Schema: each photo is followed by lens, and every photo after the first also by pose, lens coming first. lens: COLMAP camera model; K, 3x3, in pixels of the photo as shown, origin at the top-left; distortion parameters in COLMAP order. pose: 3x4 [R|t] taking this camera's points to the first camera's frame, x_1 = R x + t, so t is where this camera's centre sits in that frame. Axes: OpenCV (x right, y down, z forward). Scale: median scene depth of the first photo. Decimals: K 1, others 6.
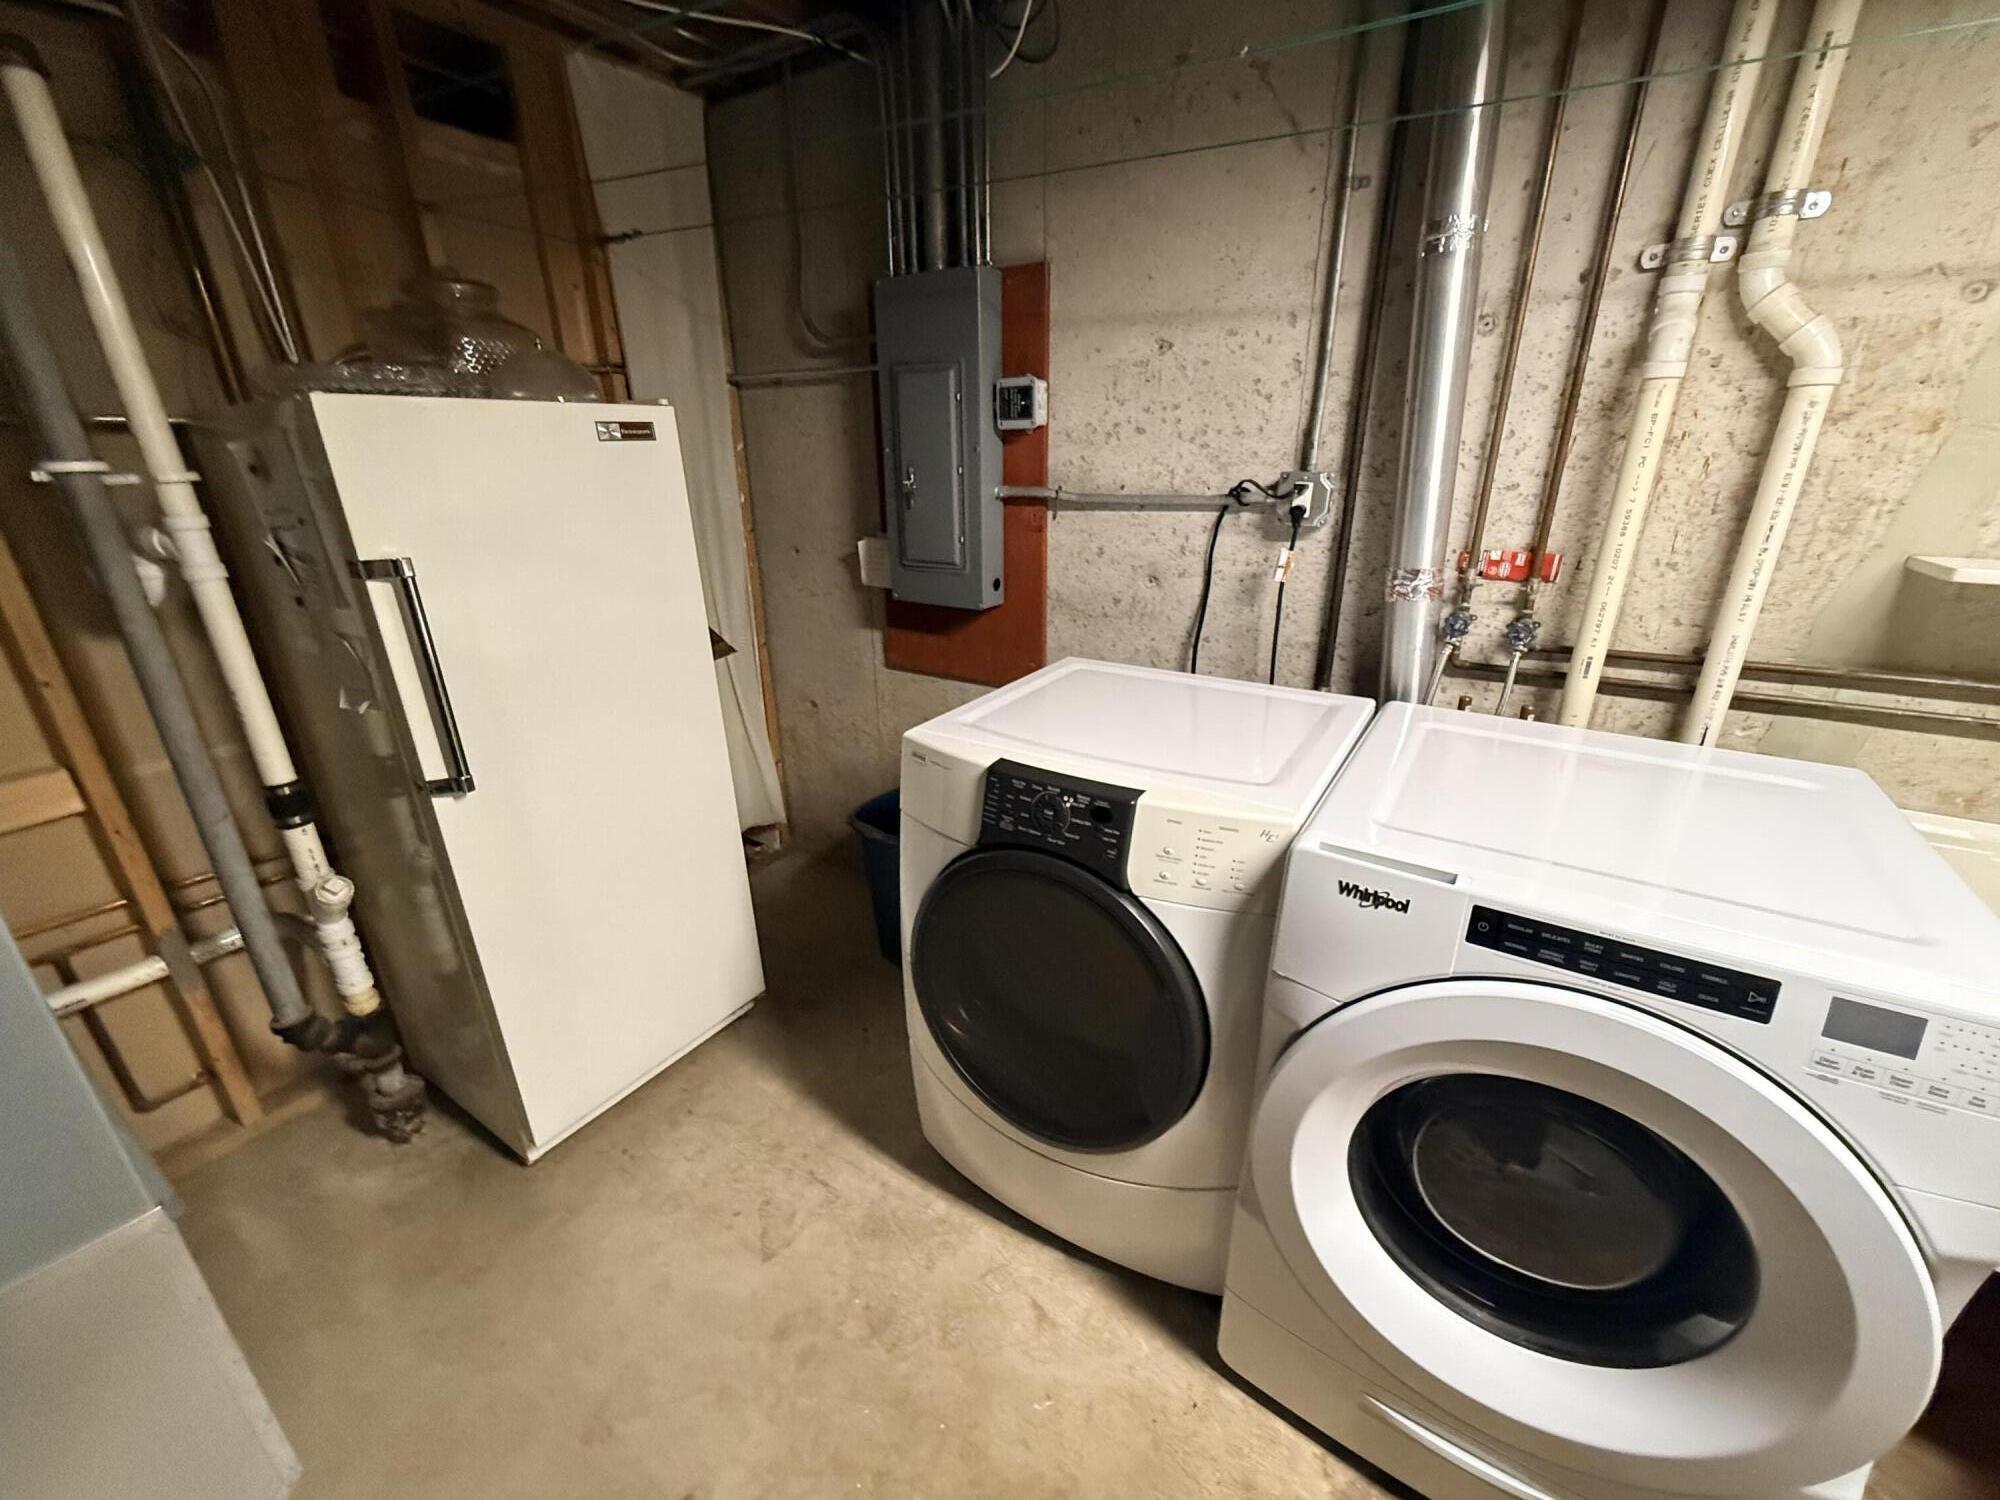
lens RADIAL K [[790.1, 0, 997.2], [0, 790.1, 755.3], [0, 0, 1]] dist [-0.002391, 0.000633]
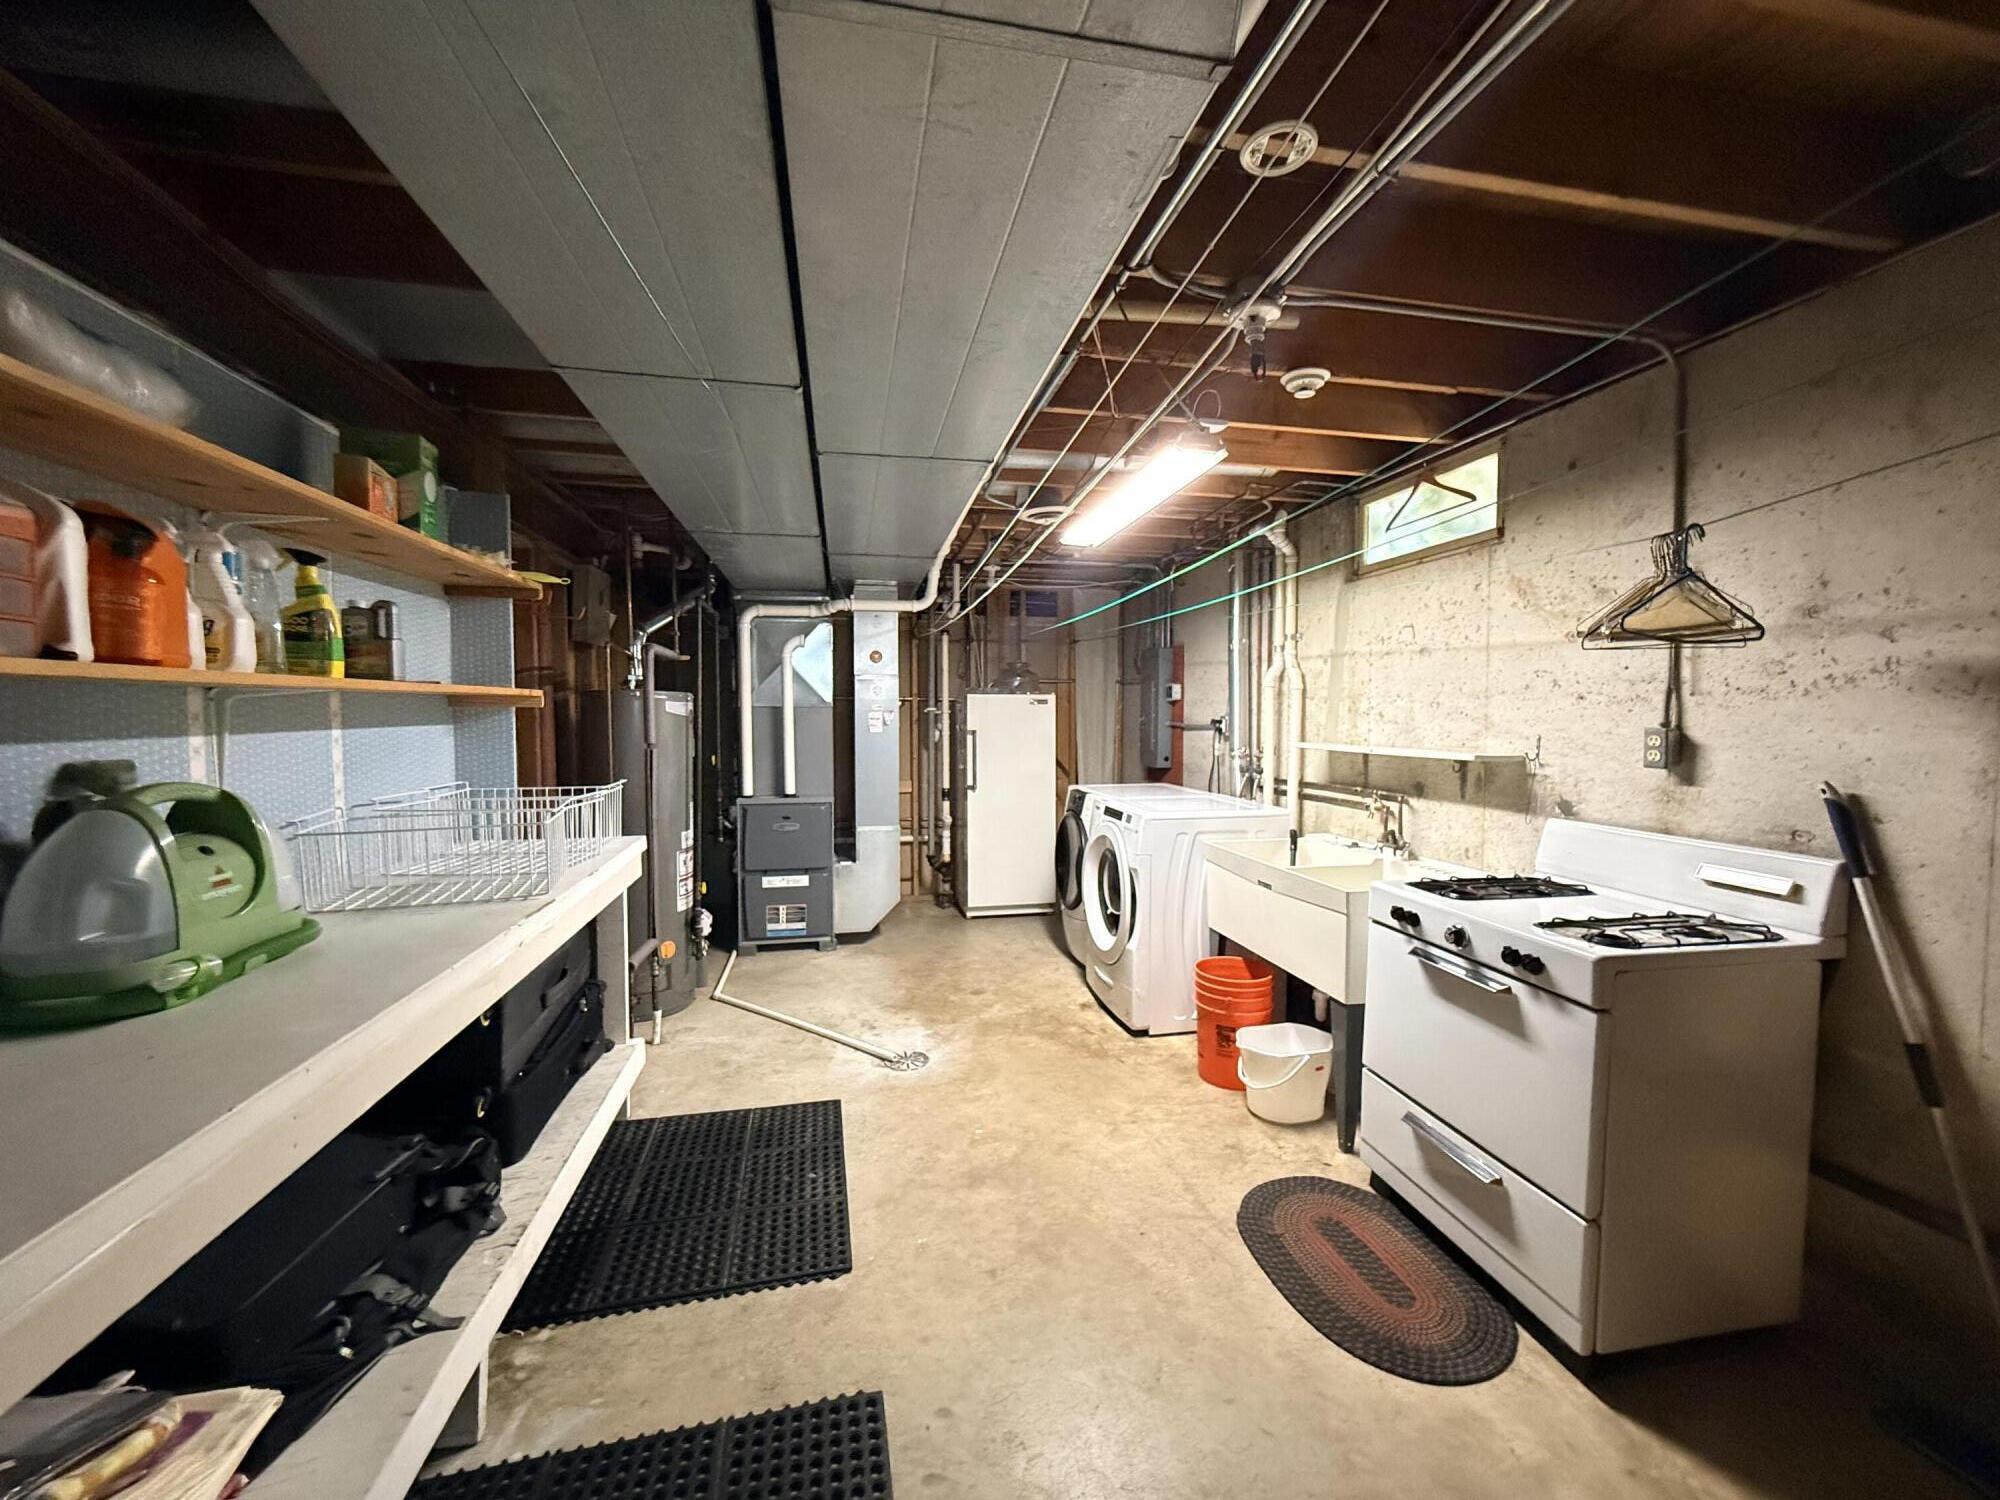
lens RADIAL K [[790.1, 0, 1004.5], [0, 790.1, 754.2], [0, 0, 1]] dist [-0.002391, 0.000633]
pose [[0.705288, 0.050864, -0.707094, 1.789331], [-0.263229, 0.944905, -0.194587, 0.497014], [0.658239, 0.323367, 0.679820, -1.315418]]
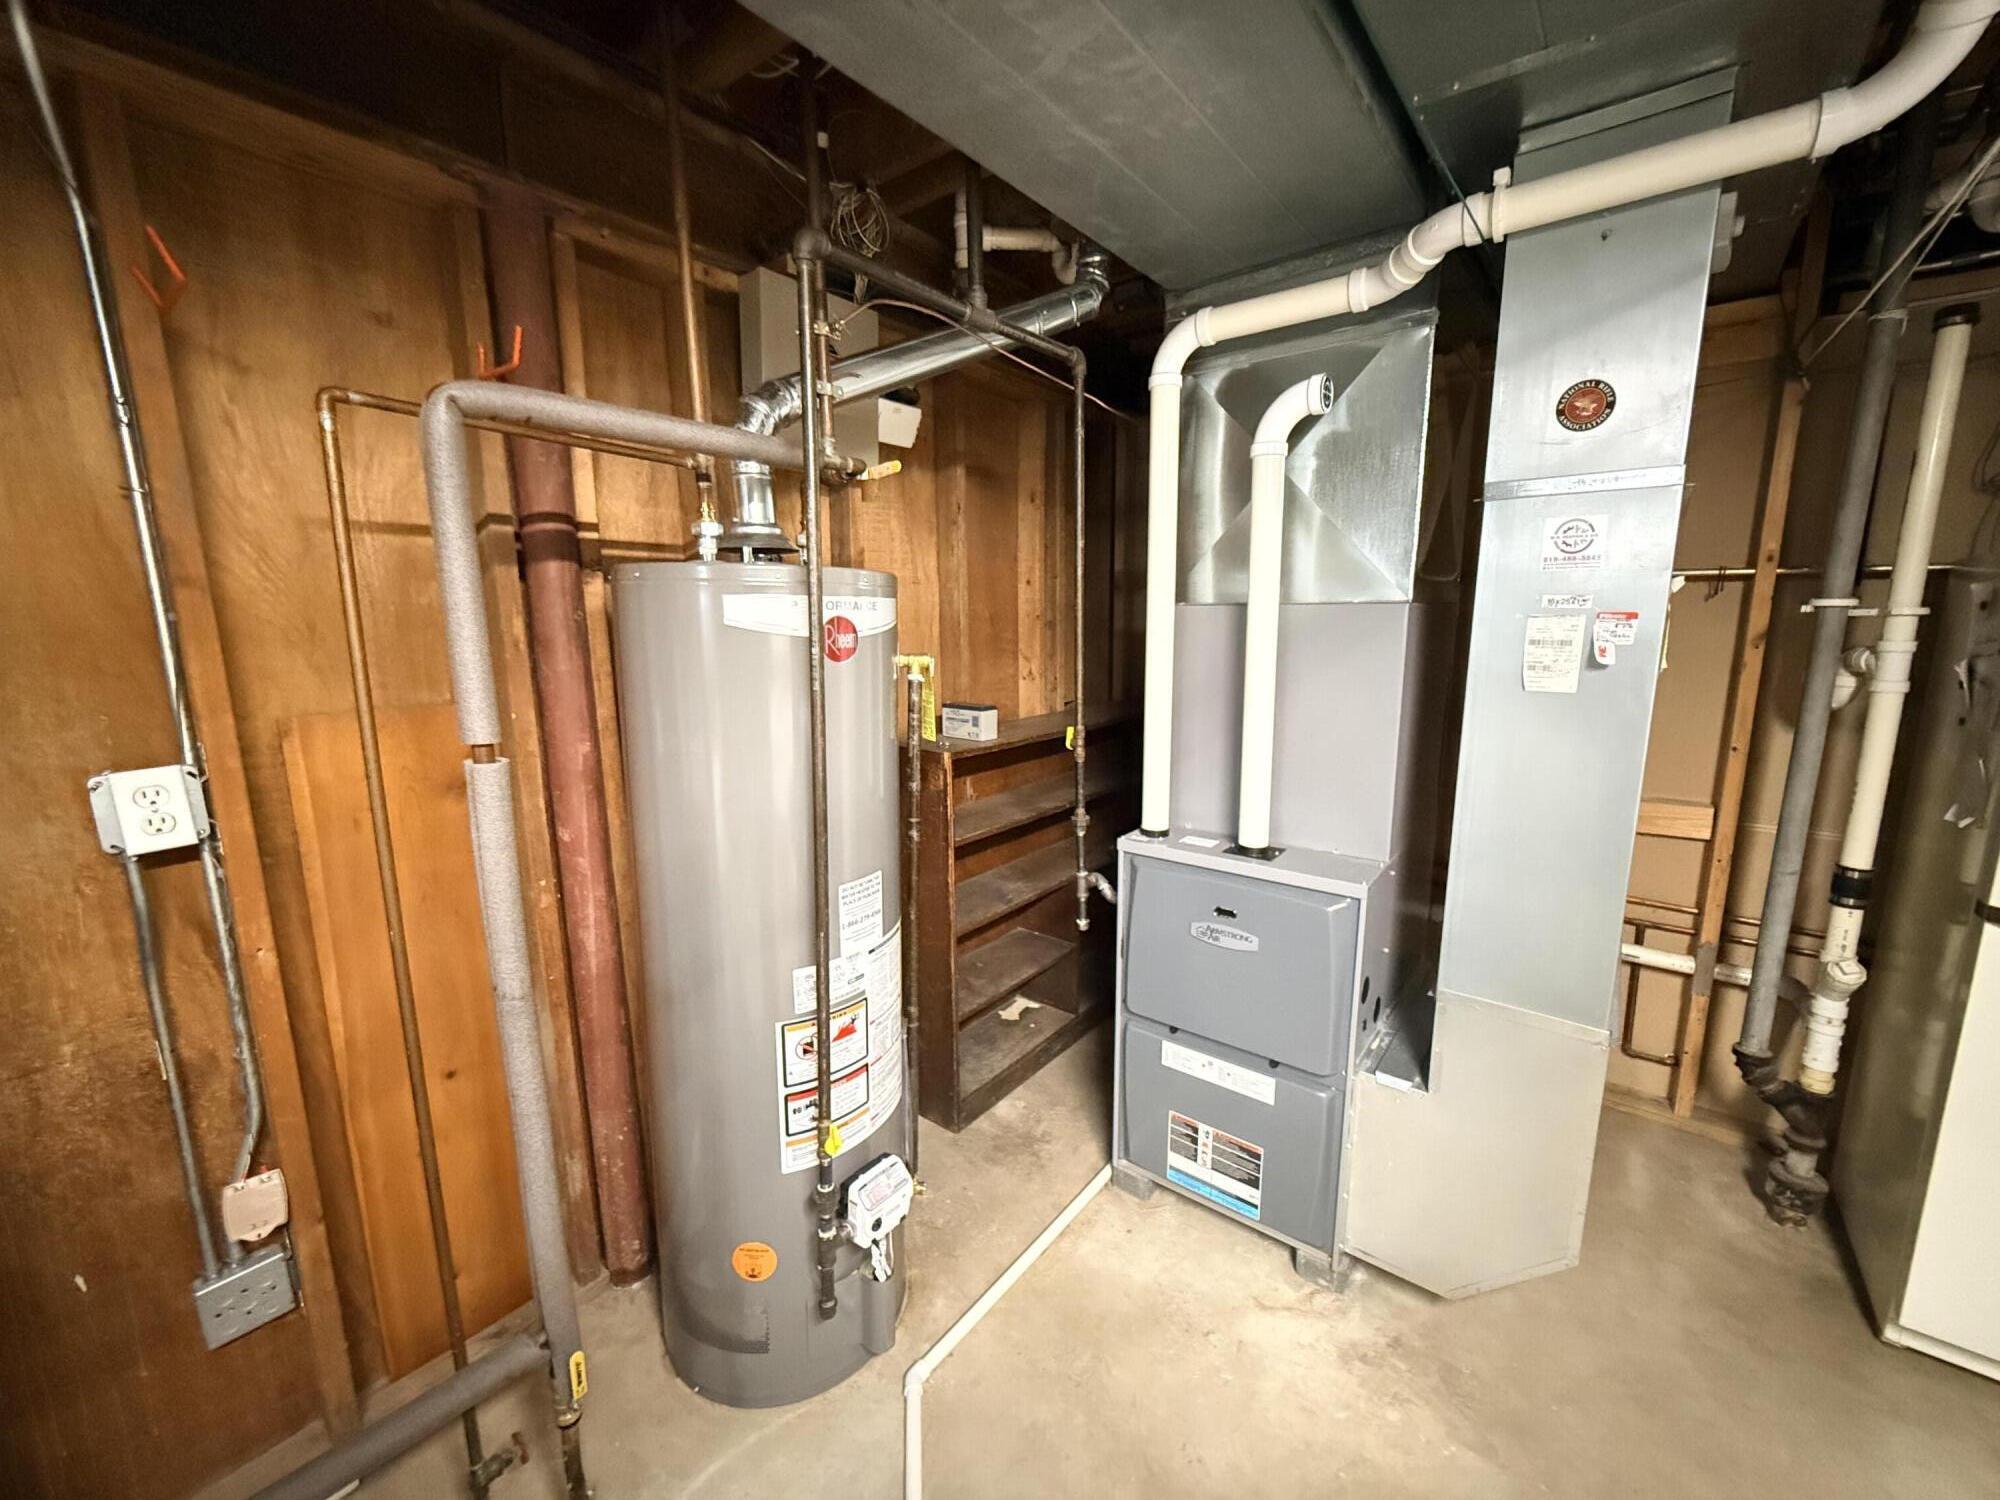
lens RADIAL K [[790.1, 0, 1011.7], [0, 790.1, 755.1], [0, 0, 1]] dist [-0.002391, 0.000633]
pose [[-0.086279, 0.188503, -0.978275, 0.264301], [-0.349294, 0.913885, 0.206901, 0.070345], [0.933033, 0.359557, -0.013006, -0.171087]]
